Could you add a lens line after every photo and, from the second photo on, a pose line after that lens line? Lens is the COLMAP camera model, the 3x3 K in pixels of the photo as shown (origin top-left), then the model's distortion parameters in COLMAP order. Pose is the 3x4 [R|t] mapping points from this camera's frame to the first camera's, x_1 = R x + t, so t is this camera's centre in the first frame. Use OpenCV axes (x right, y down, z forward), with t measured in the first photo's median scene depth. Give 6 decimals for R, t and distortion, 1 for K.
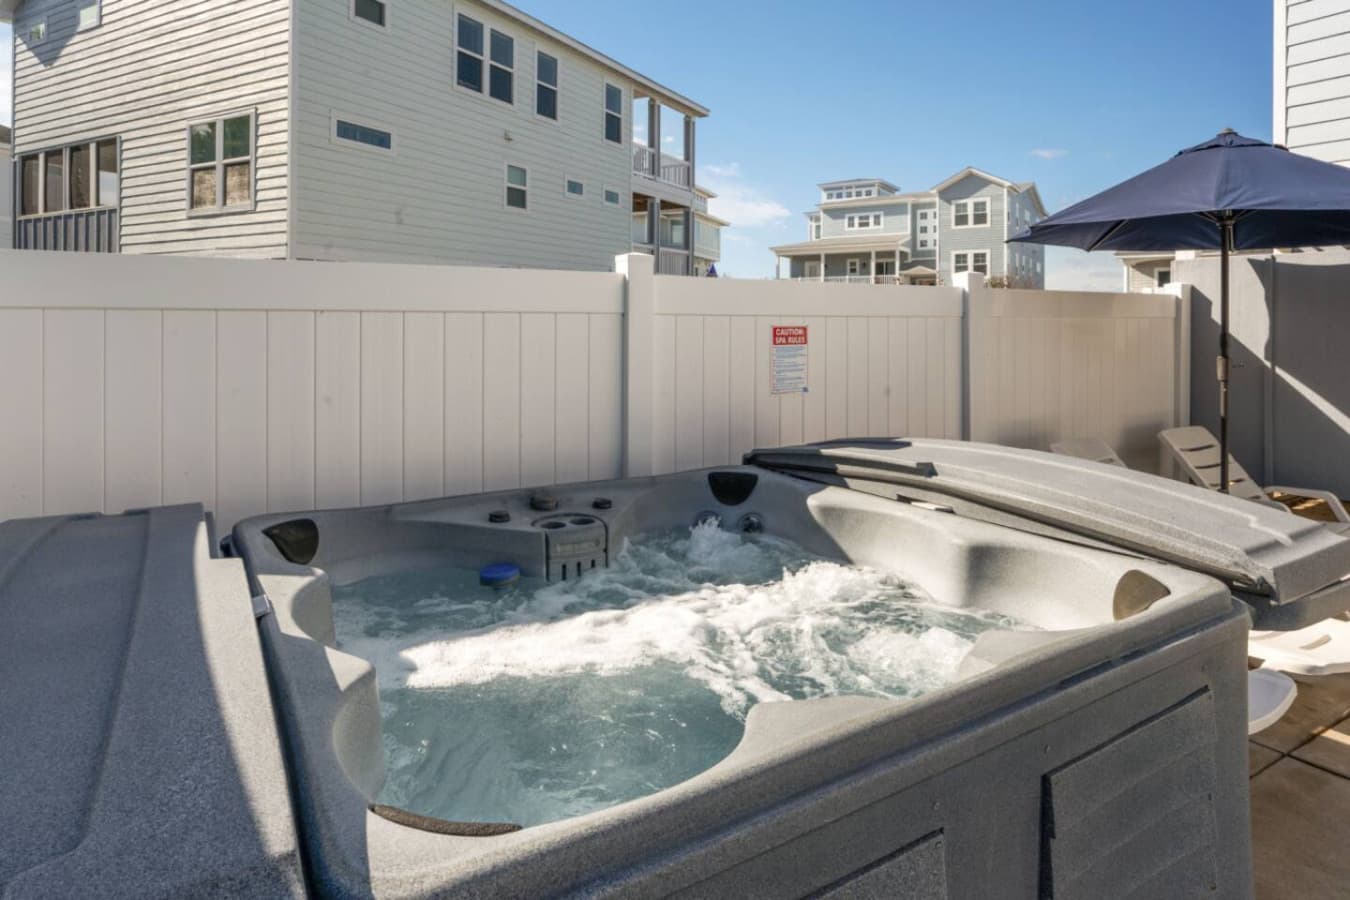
lens RADIAL K [[786.4, 0, 672.7], [0, 786.4, 316.1], [0, 0, 1]] dist [-0.004099, 0.000244]
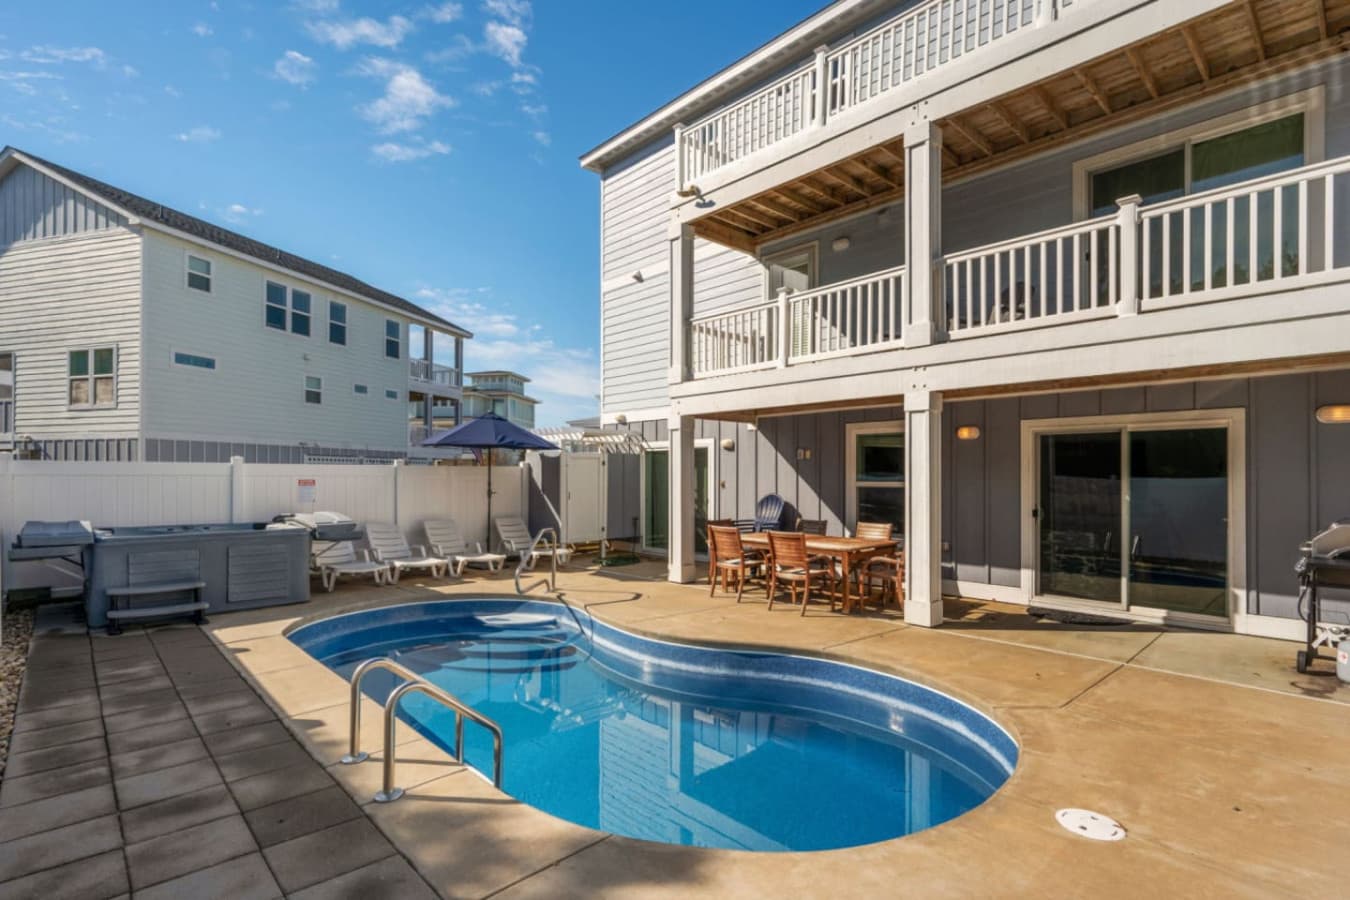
lens RADIAL K [[658.4, 0, 667.7], [0, 658.4, 471.4], [0, 0, 1]] dist [-0.002033, 0.000173]
pose [[0.981560, -0.000281, 0.191156, 0.254462], [0.000373, 1.000000, -0.000445, -0.004353], [-0.191156, 0.000508, 0.981560, -0.428881]]
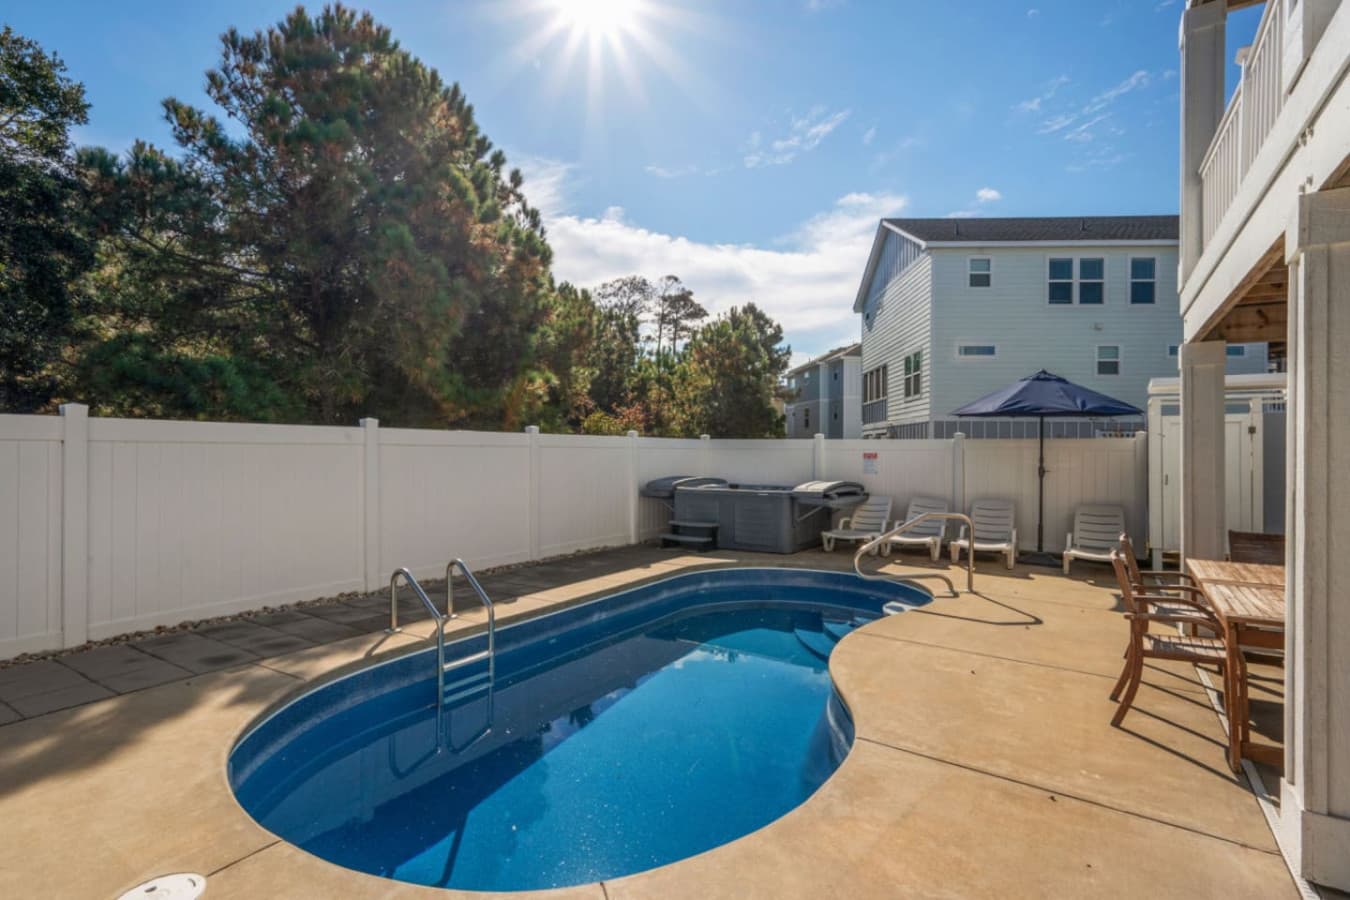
lens RADIAL K [[641.1, 0, 667.4], [0, 641.1, 453.4], [0, 0, 1]] dist [0.002573, -0.000146]
pose [[0.434199, 0.003838, -0.900809, 0.545032], [0.000617, 0.999989, 0.004558, -0.000182], [0.900817, -0.002535, 0.434192, -0.249247]]
